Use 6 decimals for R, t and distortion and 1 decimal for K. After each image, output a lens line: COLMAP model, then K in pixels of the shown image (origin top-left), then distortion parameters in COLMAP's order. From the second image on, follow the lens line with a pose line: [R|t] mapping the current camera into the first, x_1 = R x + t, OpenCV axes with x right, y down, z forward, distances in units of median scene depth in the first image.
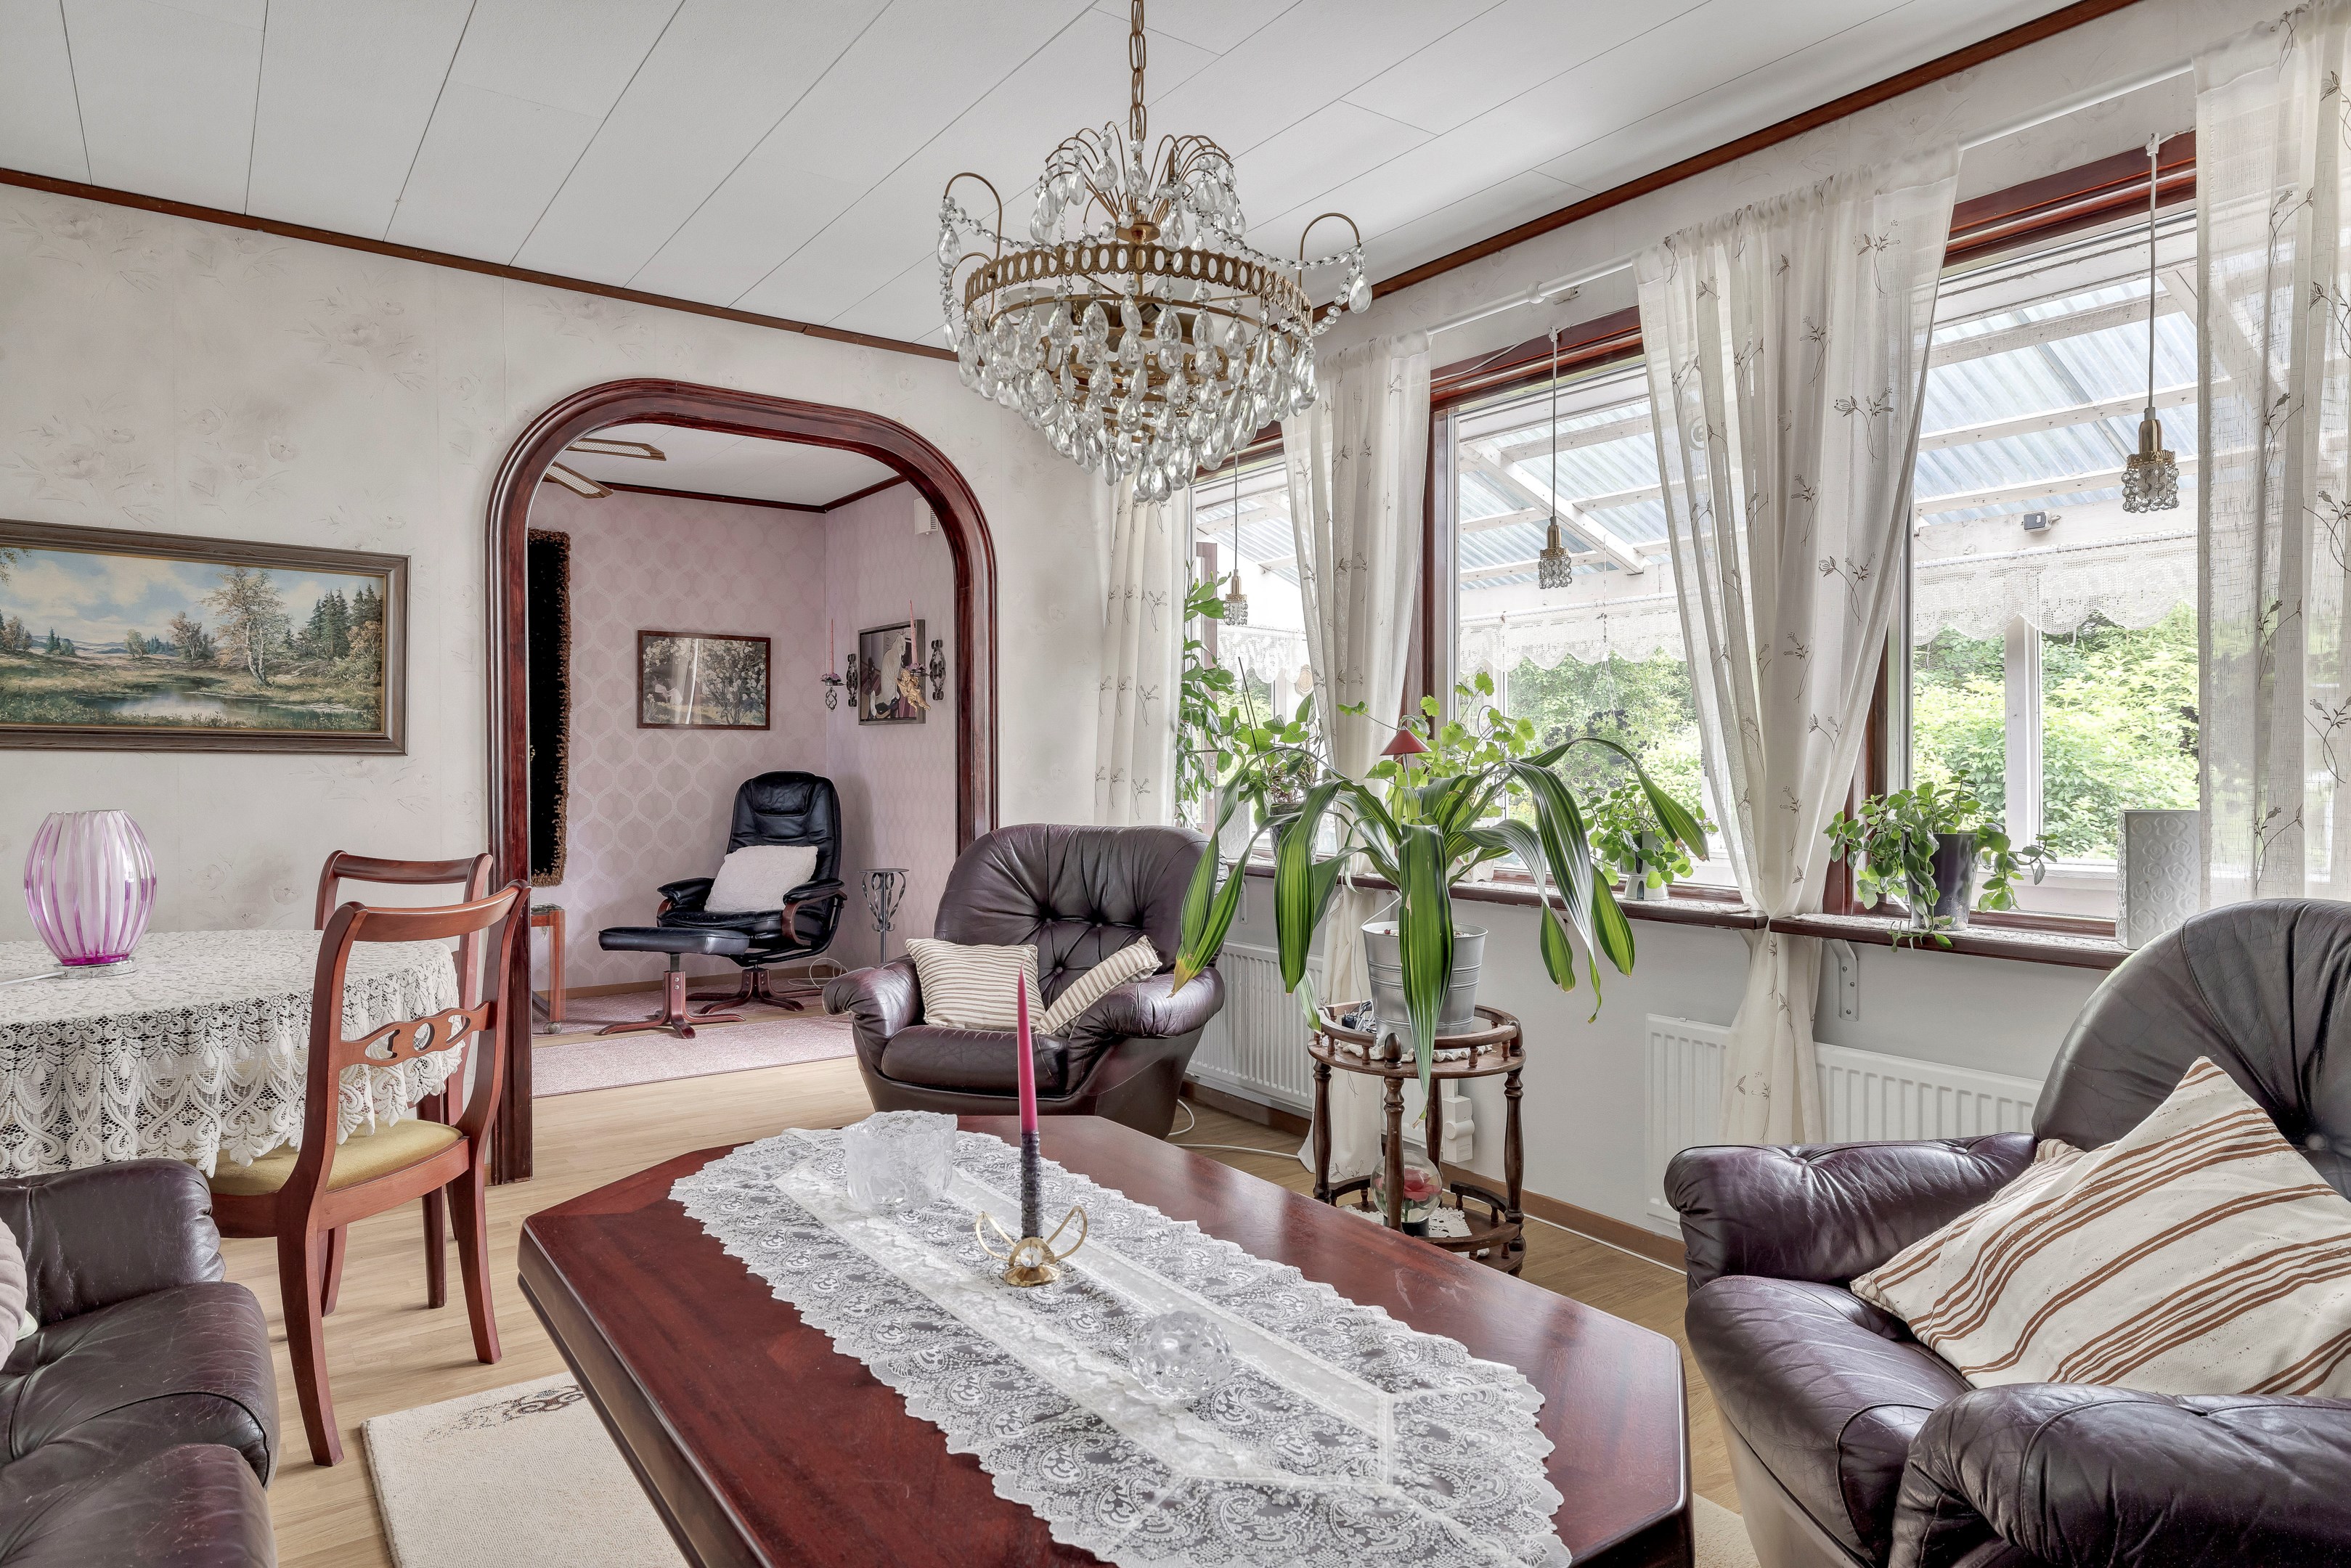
lens RADIAL K [[1379.9, 0, 1175.5], [0, 1379.9, 784.0], [0, 0, 1]] dist [-0.002896, -0.001681]
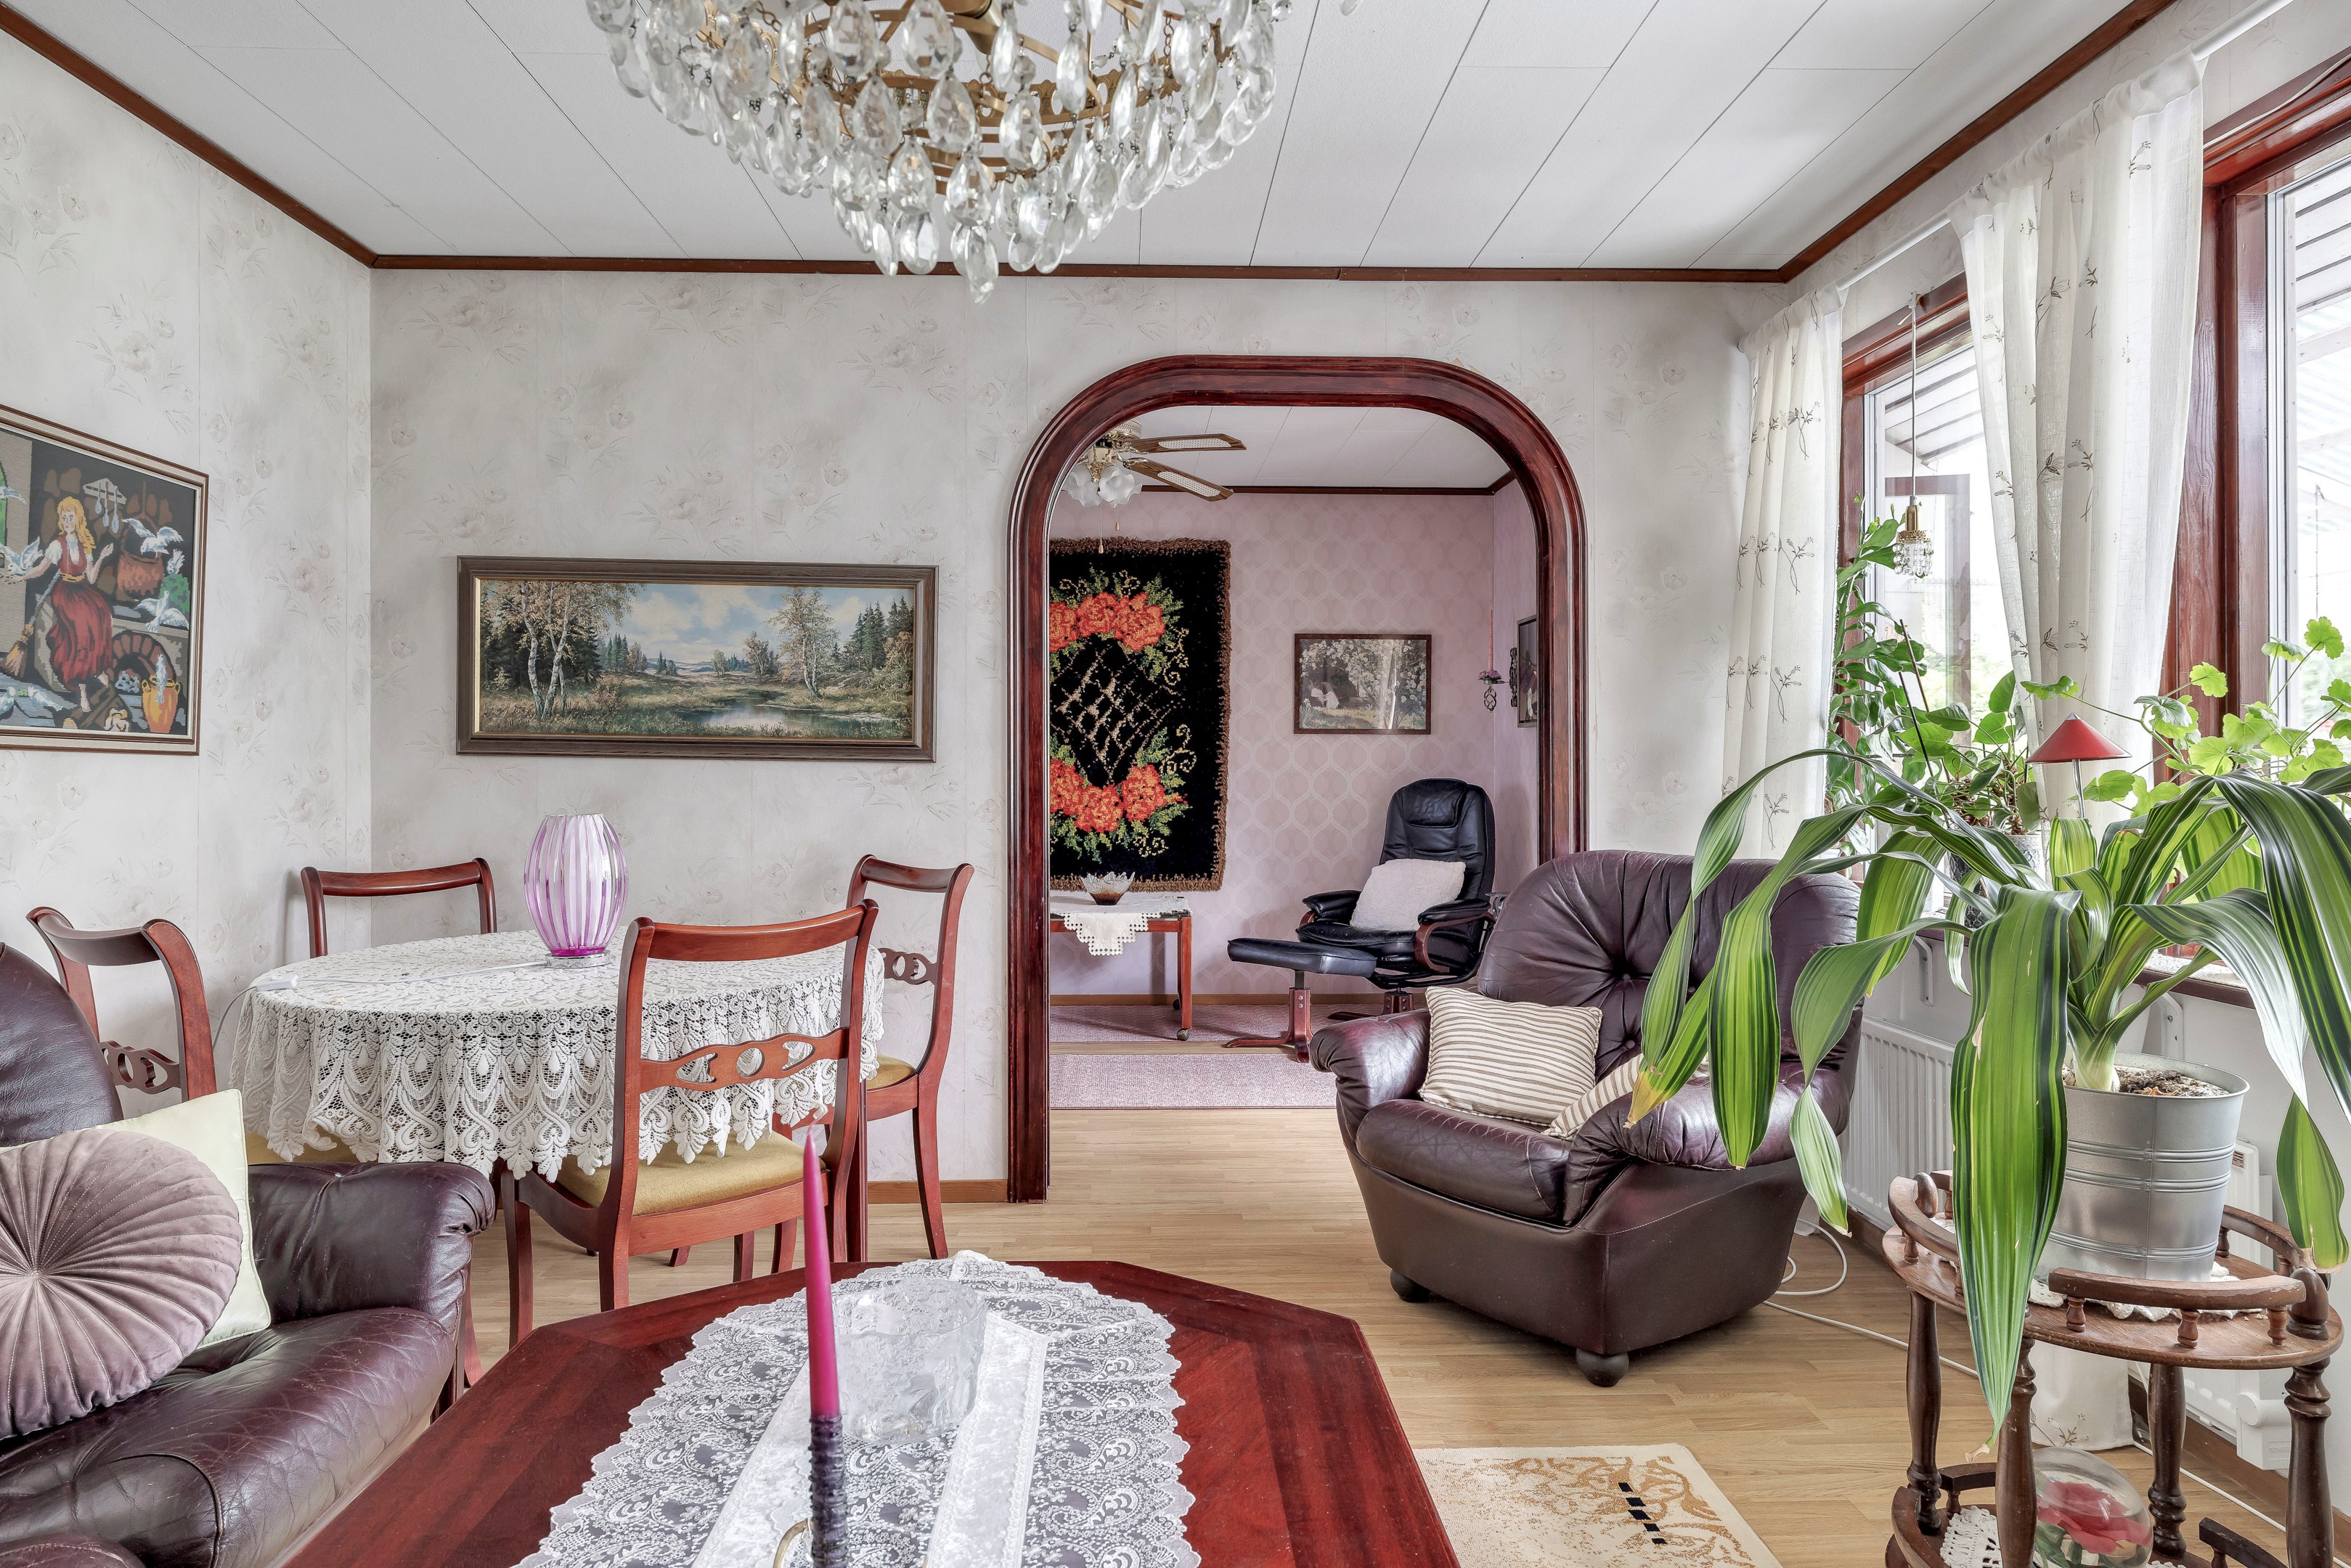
lens RADIAL K [[1374.1, 0, 1154.9], [0, 1374.1, 759.6], [0, 0, 1]] dist [-0.000414, 0.000016]
pose [[0.825124, -0.001263, -0.564950, 0.146526], [-0.010648, 0.999785, -0.017788, -0.006729], [0.564851, 0.020693, 0.824934, 0.258784]]
